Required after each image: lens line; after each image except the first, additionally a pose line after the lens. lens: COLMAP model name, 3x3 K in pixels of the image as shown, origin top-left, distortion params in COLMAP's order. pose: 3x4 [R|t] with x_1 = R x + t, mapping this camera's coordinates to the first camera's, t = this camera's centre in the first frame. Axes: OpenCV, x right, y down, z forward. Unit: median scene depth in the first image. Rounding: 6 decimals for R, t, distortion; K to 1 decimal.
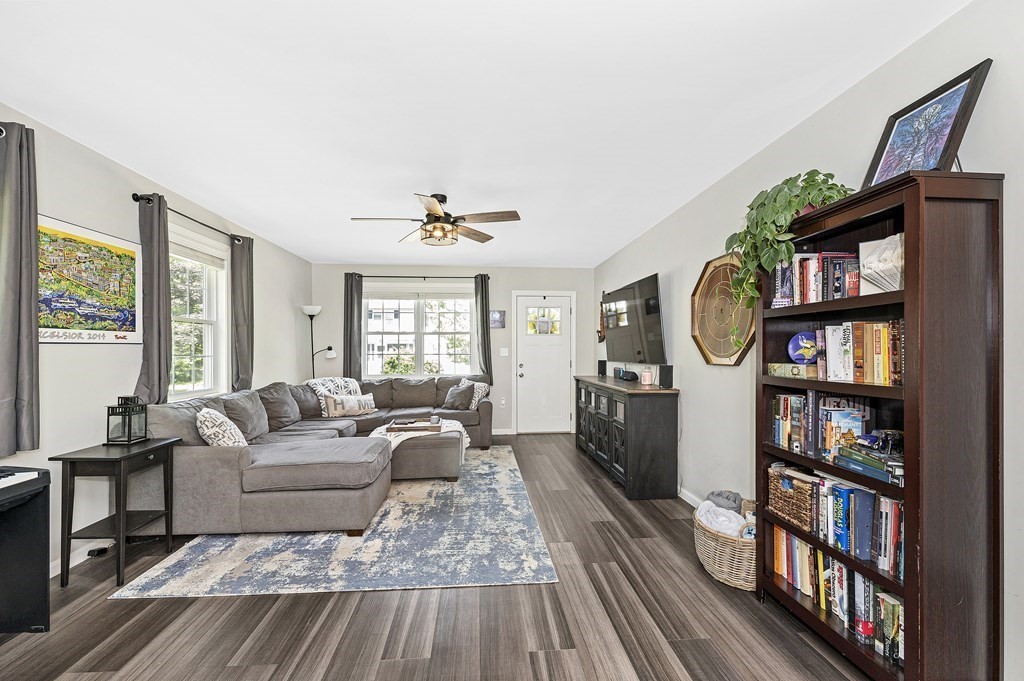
lens RADIAL K [[407.7, 0, 511.4], [0, 407.7, 338.0], [0, 0, 1]] dist [-0.016568, -0.000007]
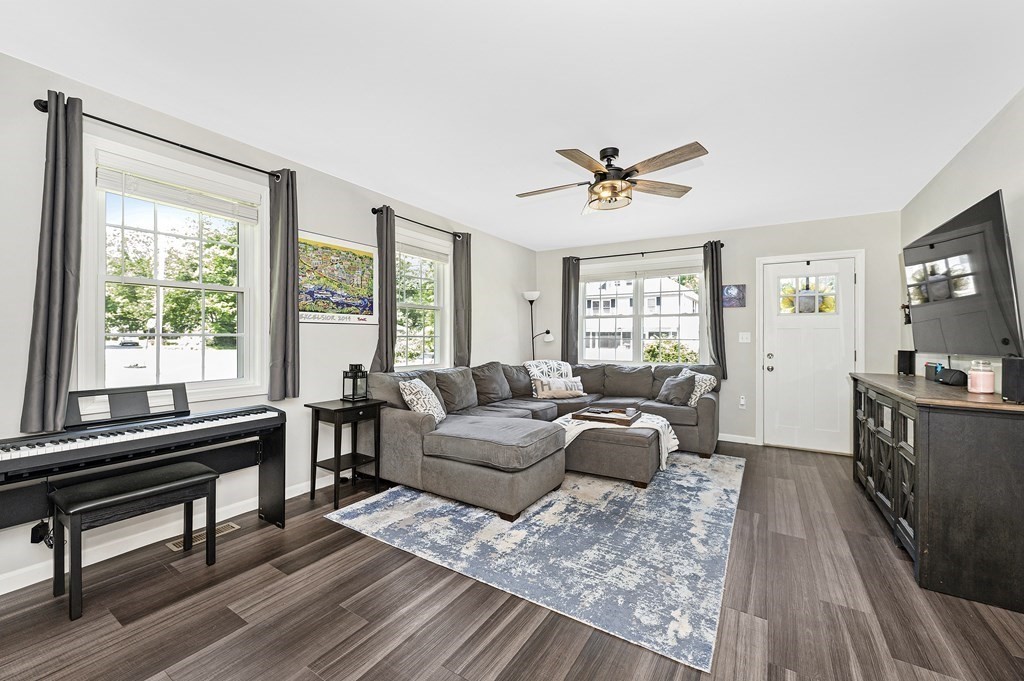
lens RADIAL K [[410.7, 0, 508.8], [0, 410.7, 328.4], [0, 0, 1]] dist [-0.008907, -0.000054]
pose [[0.795678, -0.004190, -0.605706, 0.192120], [0.006205, 0.999980, 0.001234, 0.025741], [0.605689, -0.004741, 0.795688, 0.201970]]
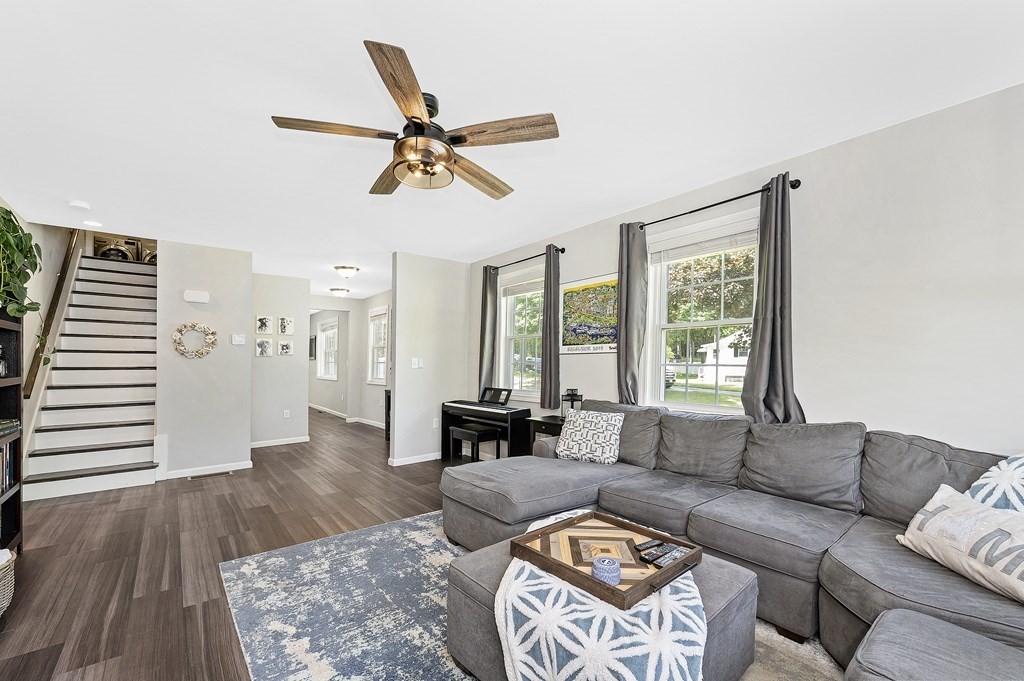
lens RADIAL K [[415.1, 0, 517.1], [0, 415.1, 372.1], [0, 0, 1]] dist [-0.032004, -0.000083]
pose [[-0.817000, 0.001271, -0.576636, 0.065381], [0.006341, 0.999957, -0.006780, 0.076039], [0.576603, -0.009196, -0.816973, 1.723596]]
